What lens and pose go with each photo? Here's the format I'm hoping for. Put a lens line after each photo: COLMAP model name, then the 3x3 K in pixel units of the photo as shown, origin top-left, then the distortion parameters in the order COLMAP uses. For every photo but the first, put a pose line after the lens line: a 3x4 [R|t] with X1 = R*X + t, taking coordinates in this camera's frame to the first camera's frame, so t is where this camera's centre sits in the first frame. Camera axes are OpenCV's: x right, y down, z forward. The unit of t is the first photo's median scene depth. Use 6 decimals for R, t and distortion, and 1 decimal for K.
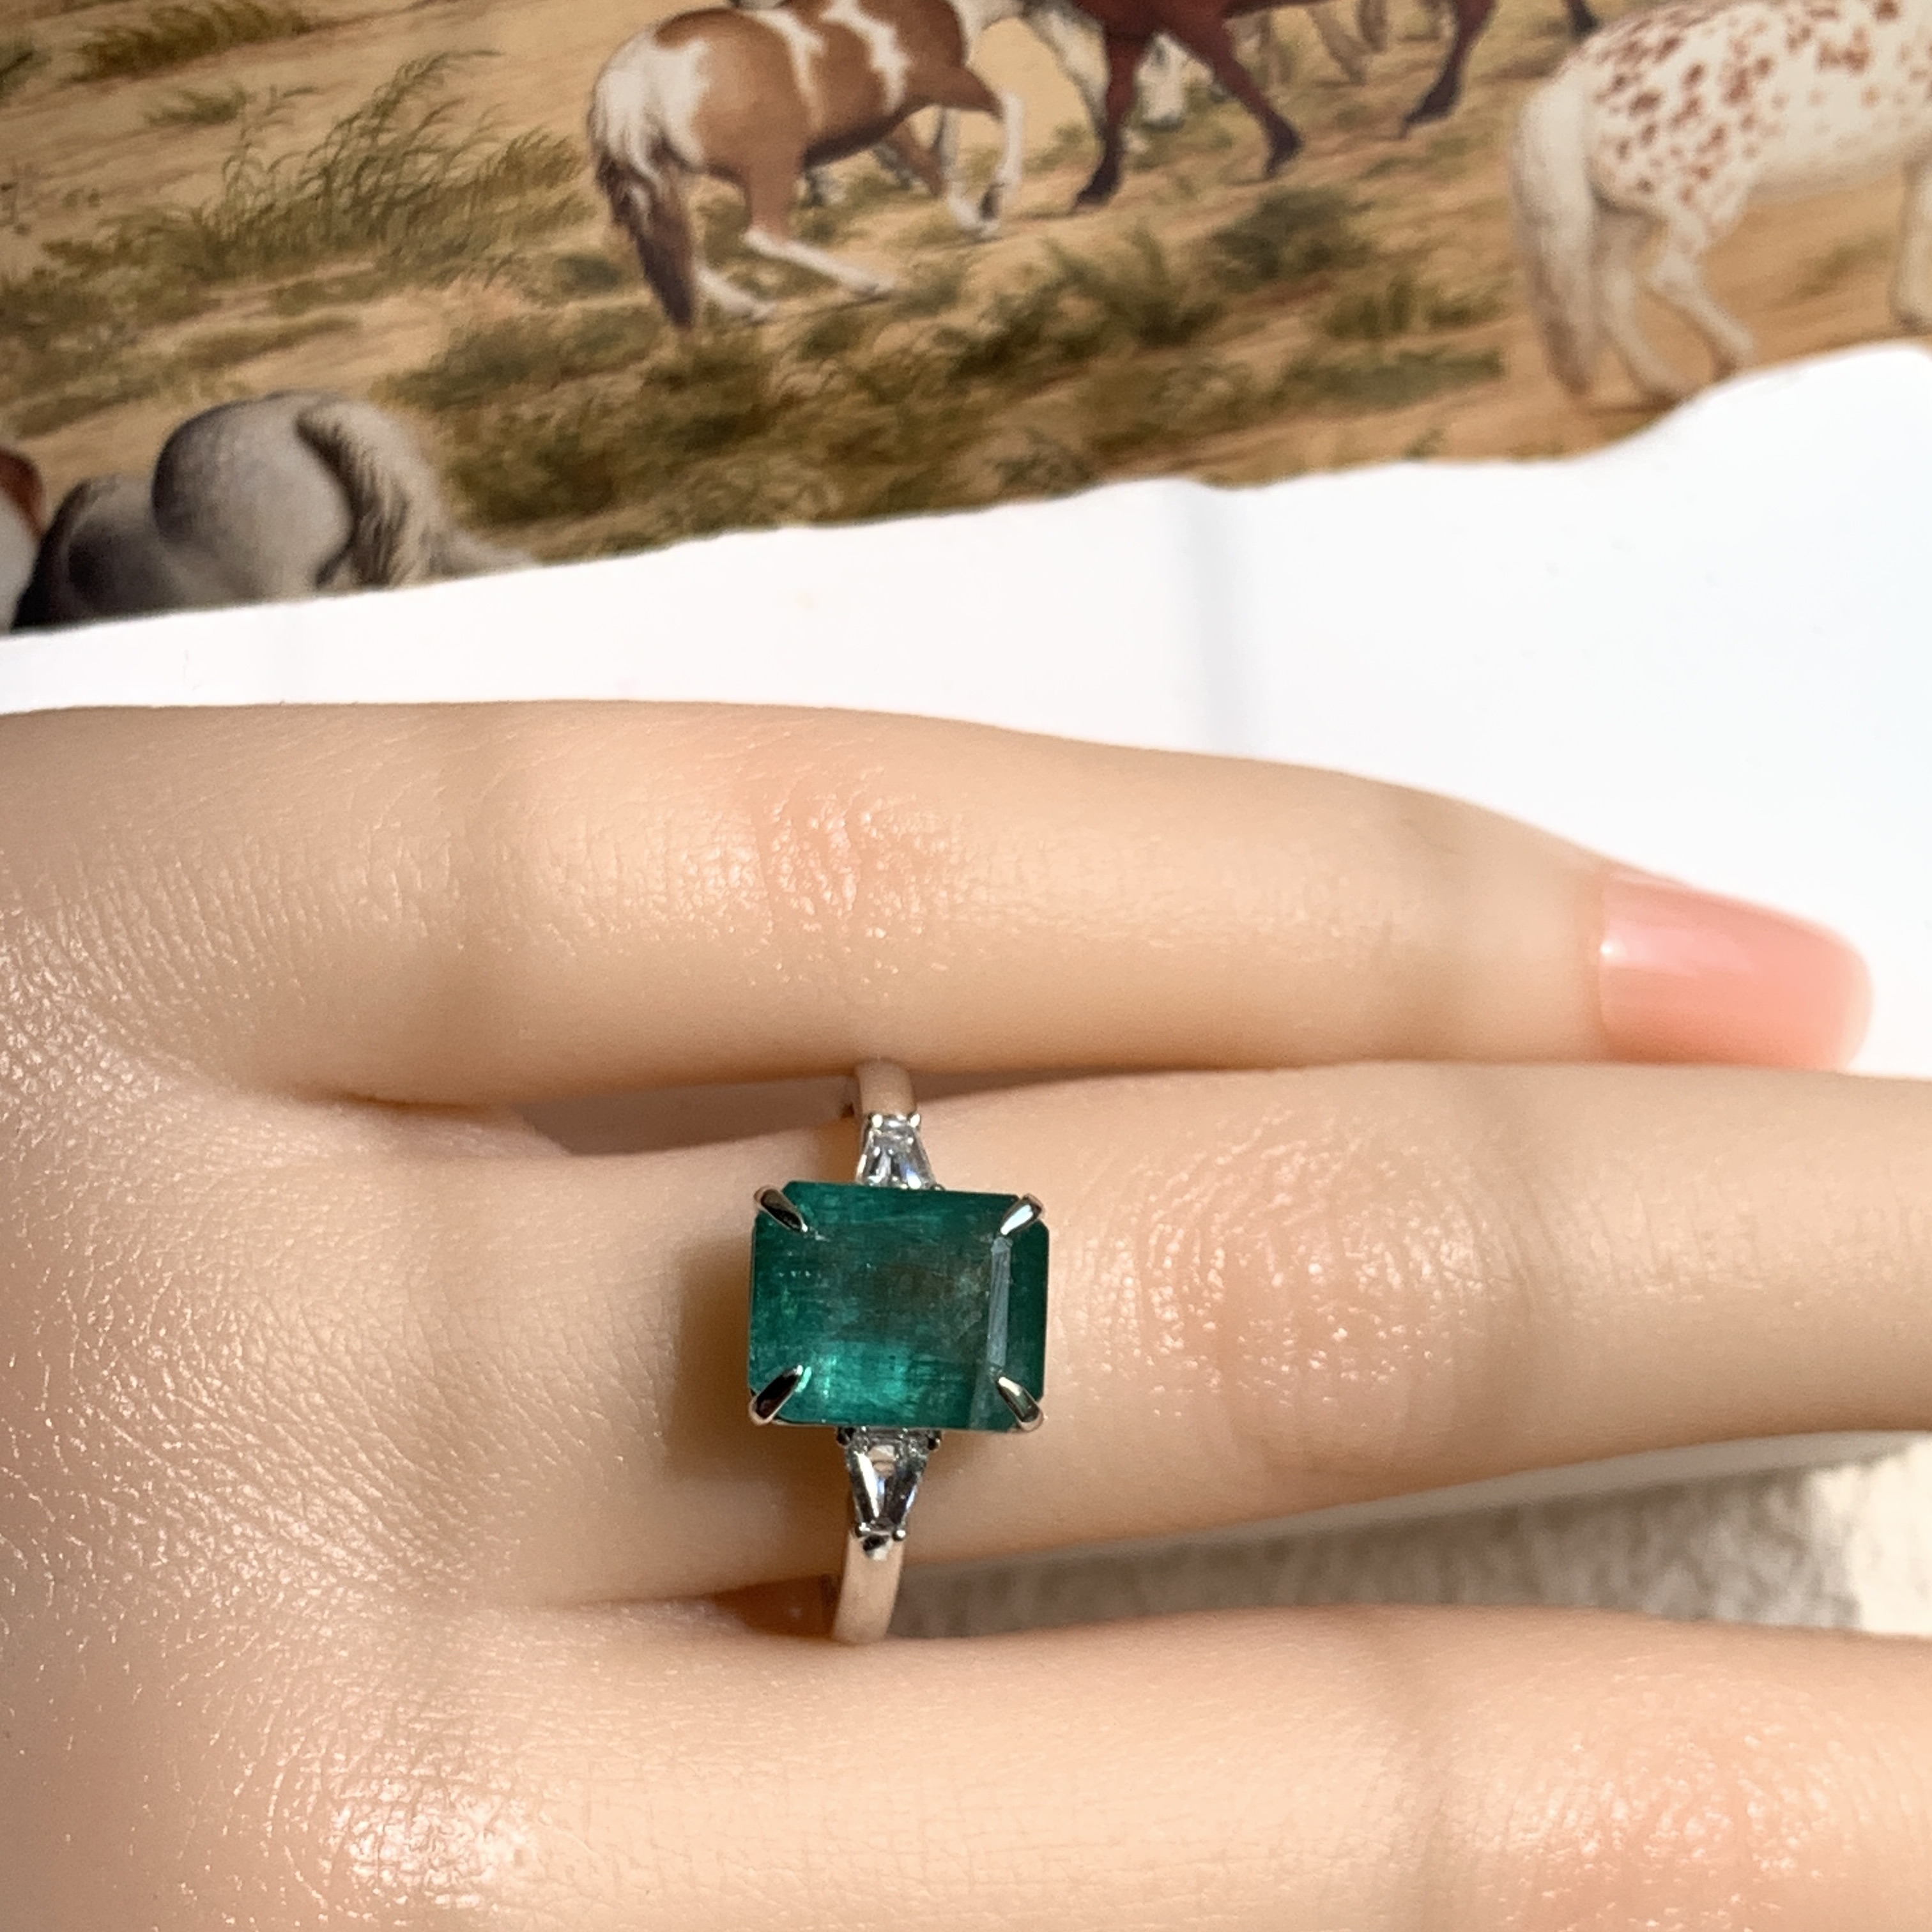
lens RADIAL K [[4145.4, 0, 1023.0], [0, 4145.4, 932.8], [0, 0, 1]] dist [0.070451, 0.000000]
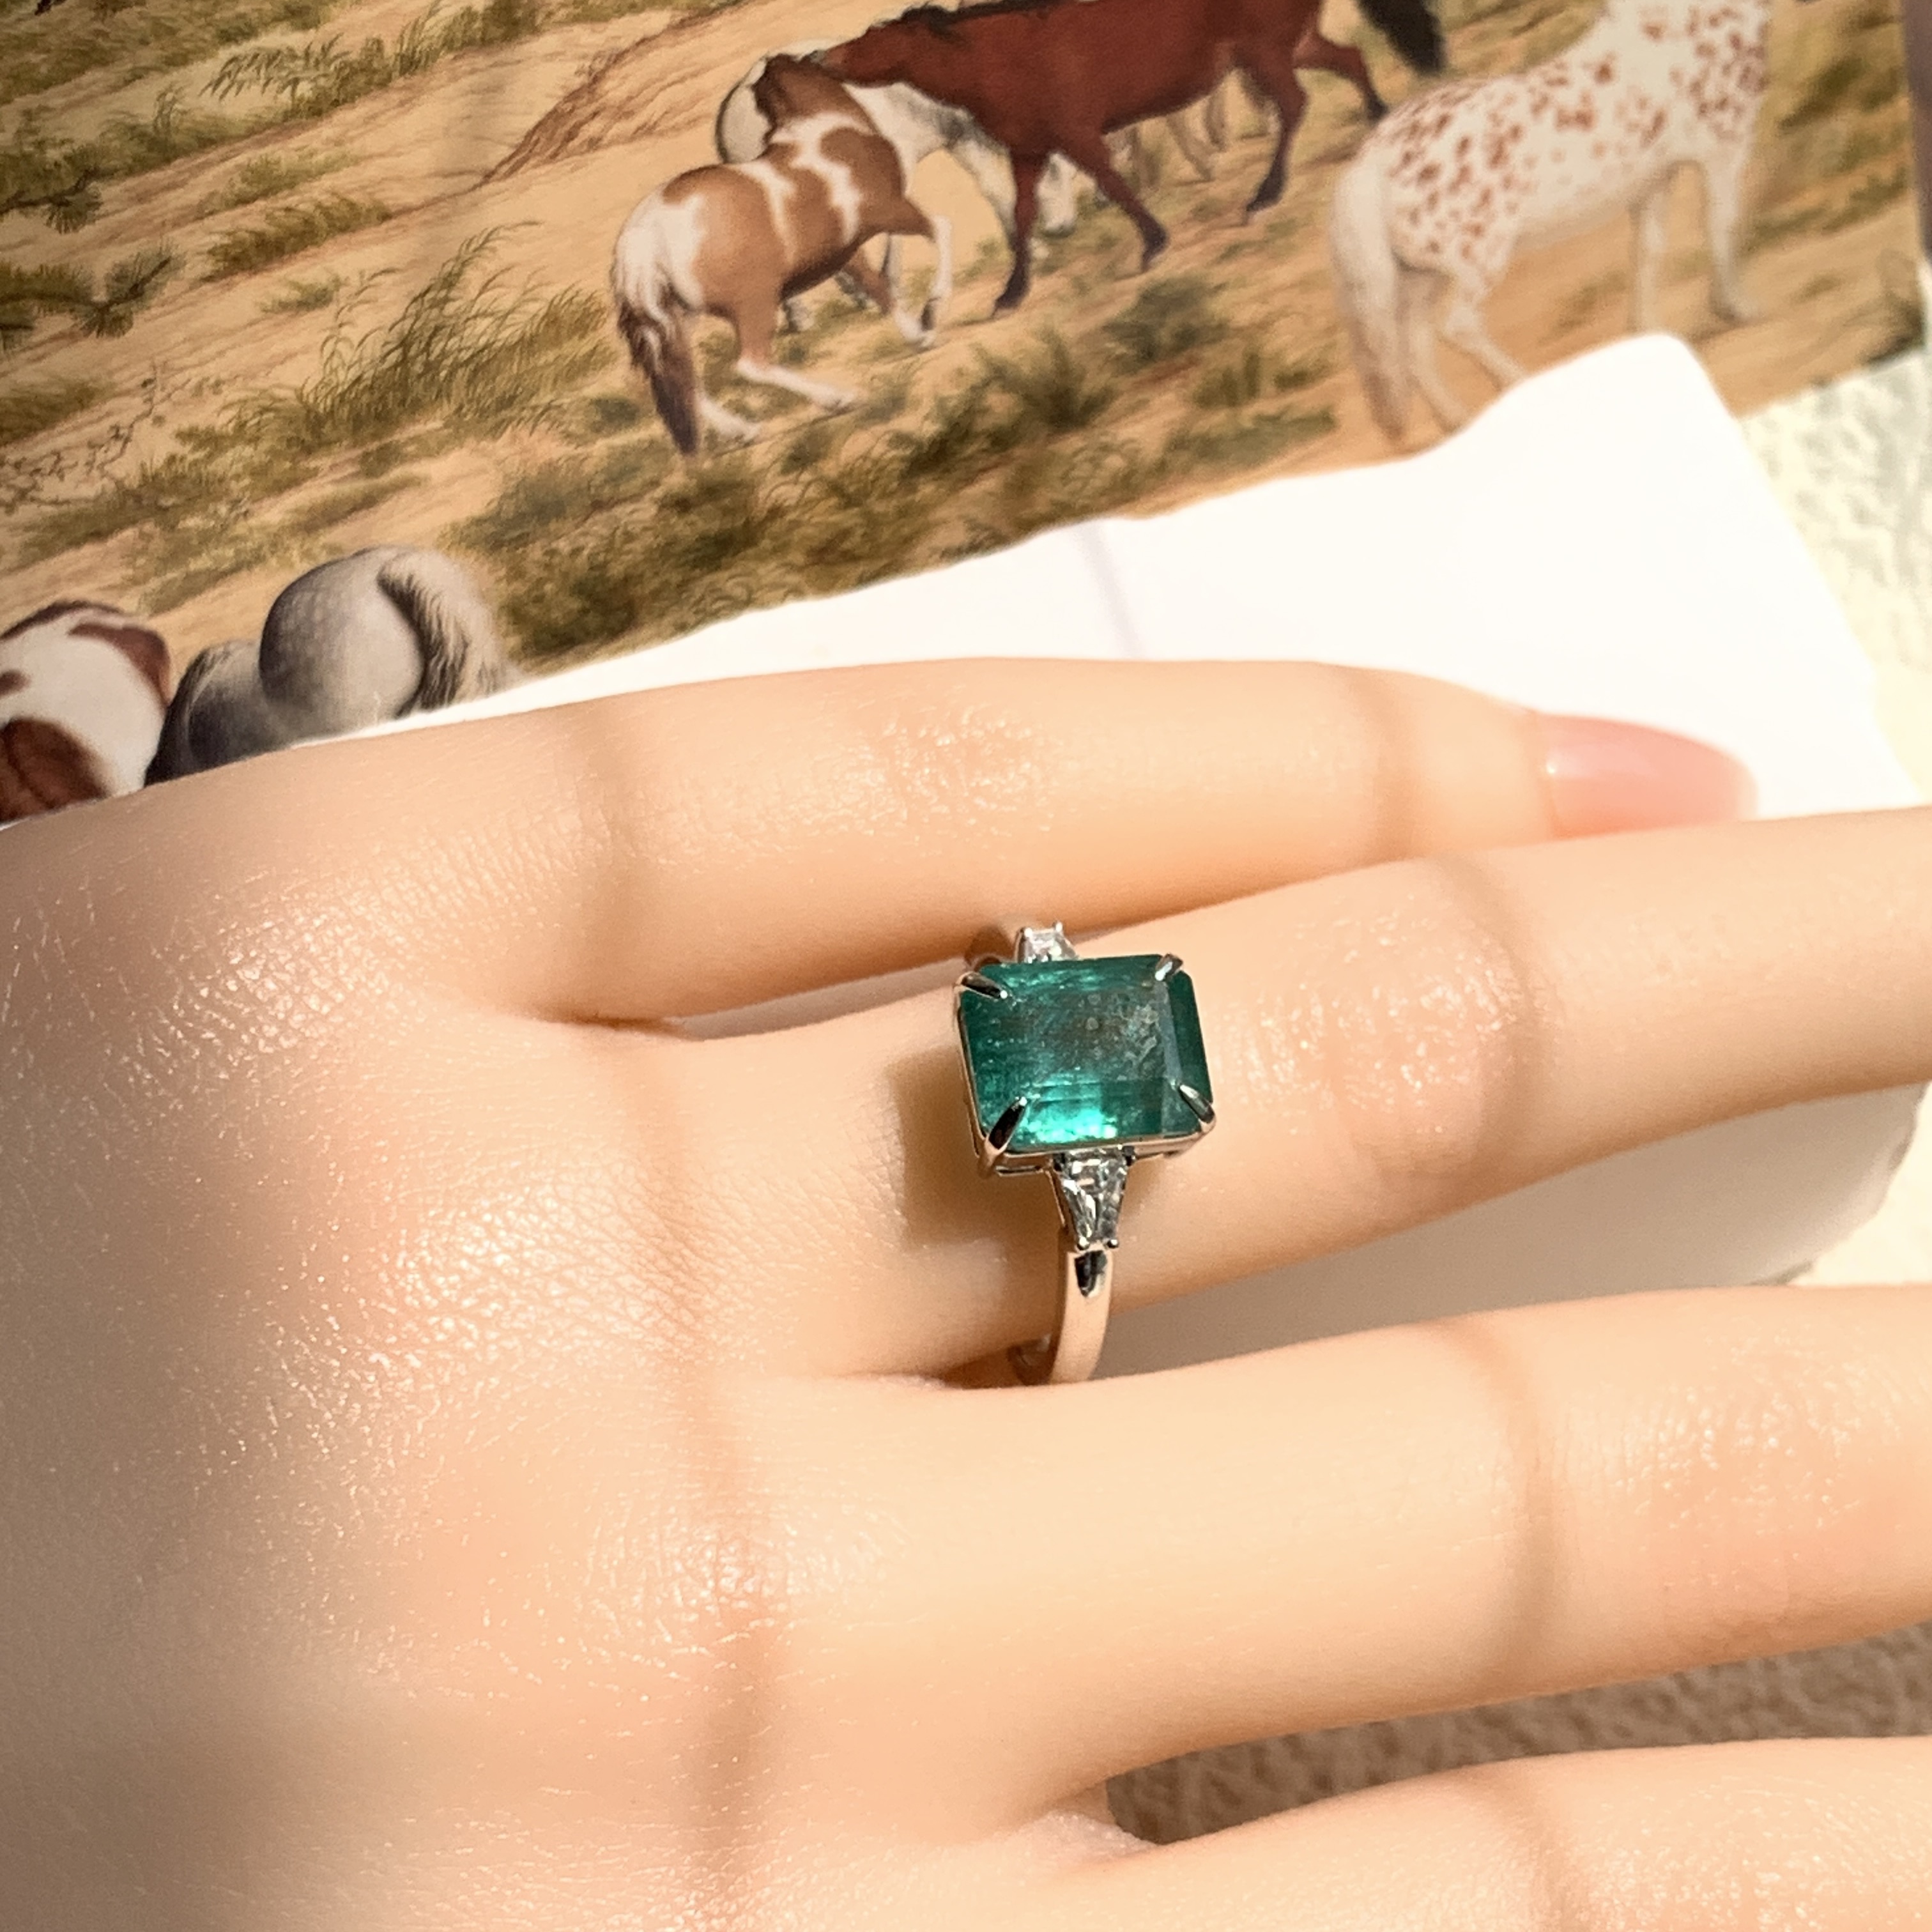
lens RADIAL K [[4145.4, 0, 994.2], [0, 4145.4, 927.3], [0, 0, 1]] dist [0.070451, 0.000000]
pose [[0.981967, -0.144706, 0.121659, -0.165331], [0.162998, 0.974044, -0.157066, 0.198537], [-0.095773, 0.174064, 0.980066, -0.177885]]
